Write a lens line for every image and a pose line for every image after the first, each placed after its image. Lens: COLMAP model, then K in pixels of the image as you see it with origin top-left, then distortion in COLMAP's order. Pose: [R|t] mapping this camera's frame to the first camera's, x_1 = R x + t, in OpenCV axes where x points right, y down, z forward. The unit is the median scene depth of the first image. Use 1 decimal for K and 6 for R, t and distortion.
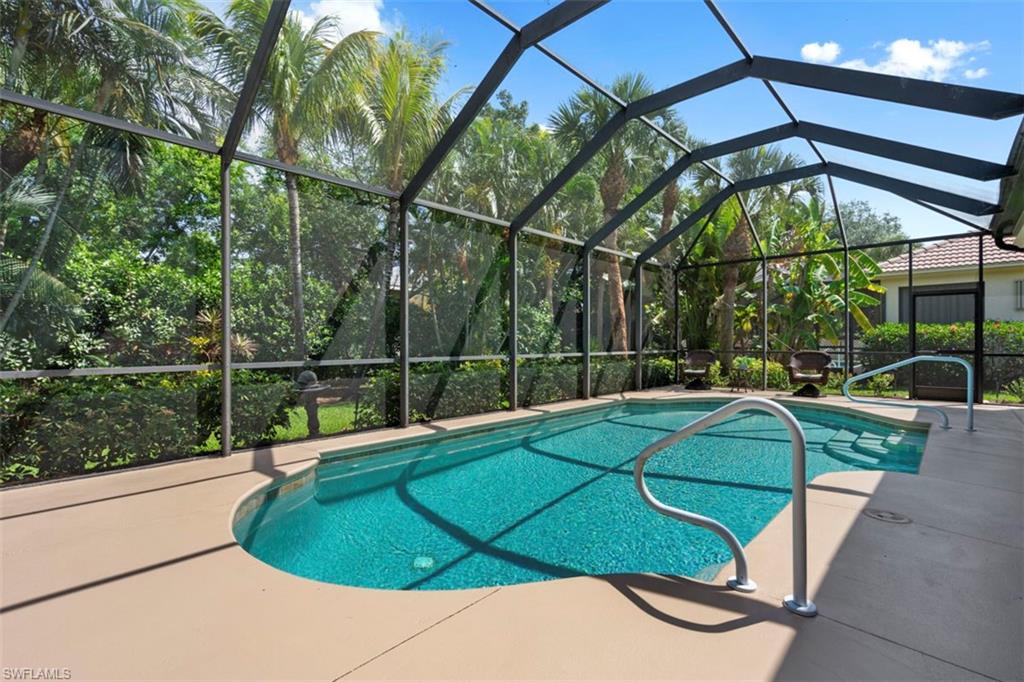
lens RADIAL K [[467.7, 0, 508.5], [0, 467.7, 340.2], [0, 0, 1]] dist [-0.017295, 0.001008]
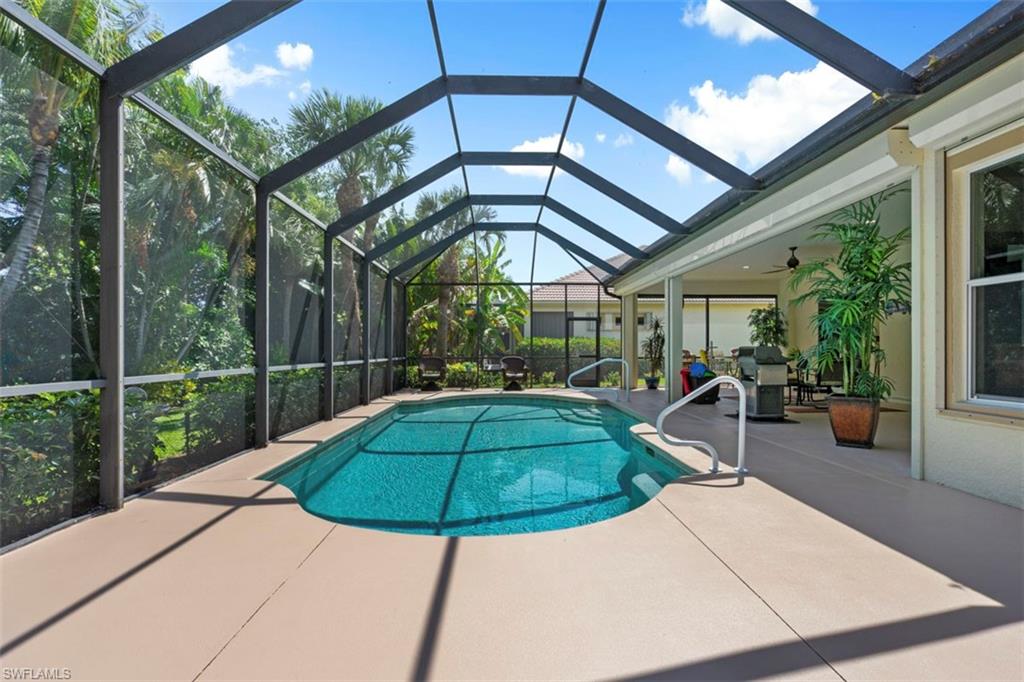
lens RADIAL K [[467.7, 0, 505.3], [0, 467.7, 347.3], [0, 0, 1]] dist [-0.017295, 0.001008]
pose [[0.710070, 0.007515, 0.704091, -0.341944], [-0.004874, 0.999972, -0.005757, 0.004615], [-0.704114, 0.000656, 0.710086, 0.048795]]
